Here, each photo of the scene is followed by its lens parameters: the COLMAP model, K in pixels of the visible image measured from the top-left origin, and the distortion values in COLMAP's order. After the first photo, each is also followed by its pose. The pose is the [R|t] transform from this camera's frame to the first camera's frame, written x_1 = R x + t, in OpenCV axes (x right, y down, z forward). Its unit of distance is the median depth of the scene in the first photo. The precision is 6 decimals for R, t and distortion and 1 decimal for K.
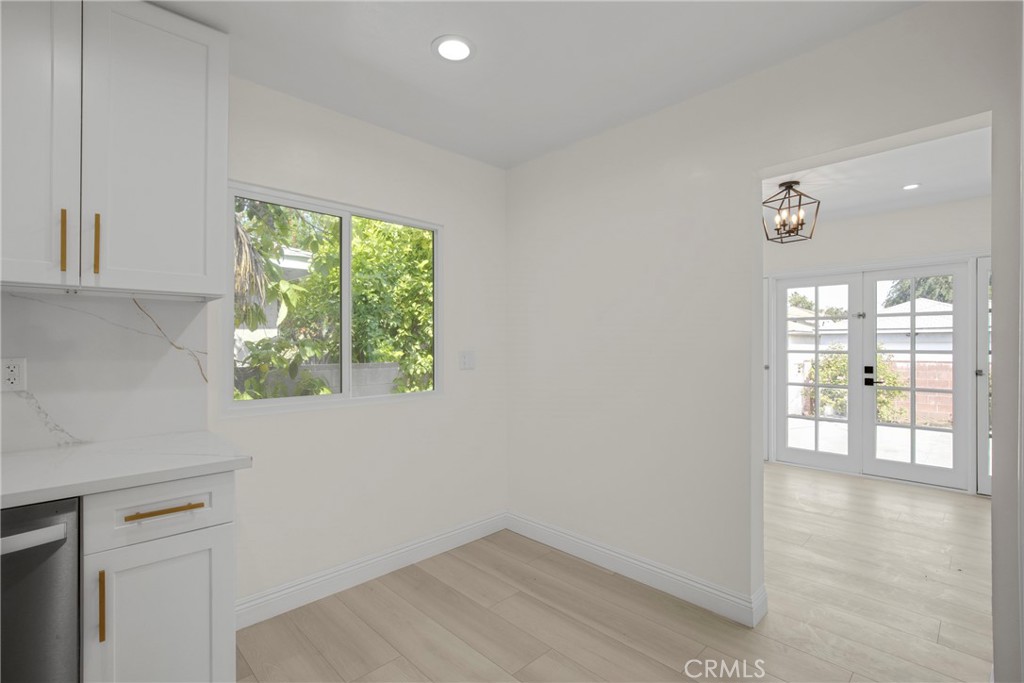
lens RADIAL K [[474.0, 0, 512.0], [0, 474.0, 341.5], [0, 0, 1]] dist [-0.009412, 0.000458]
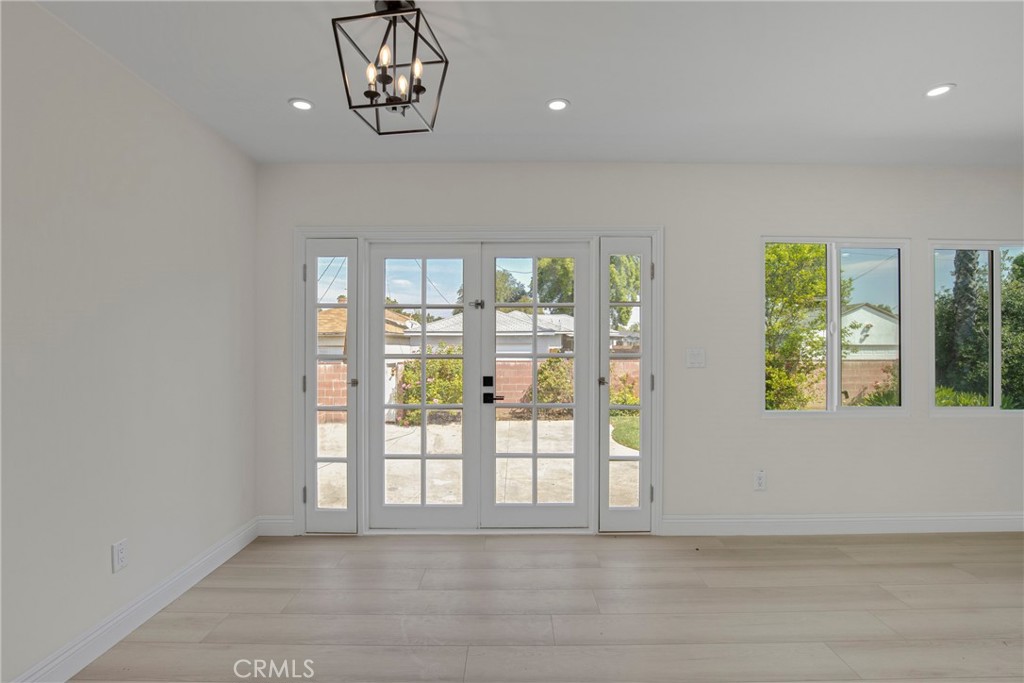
lens RADIAL K [[474.0, 0, 512.0], [0, 474.0, 341.5], [0, 0, 1]] dist [-0.009412, 0.000458]
pose [[0.697387, 0.005008, 0.716677, 0.270941], [-0.003557, 0.999987, -0.003525, 0.002659], [-0.716686, -0.000091, 0.697396, 0.477234]]
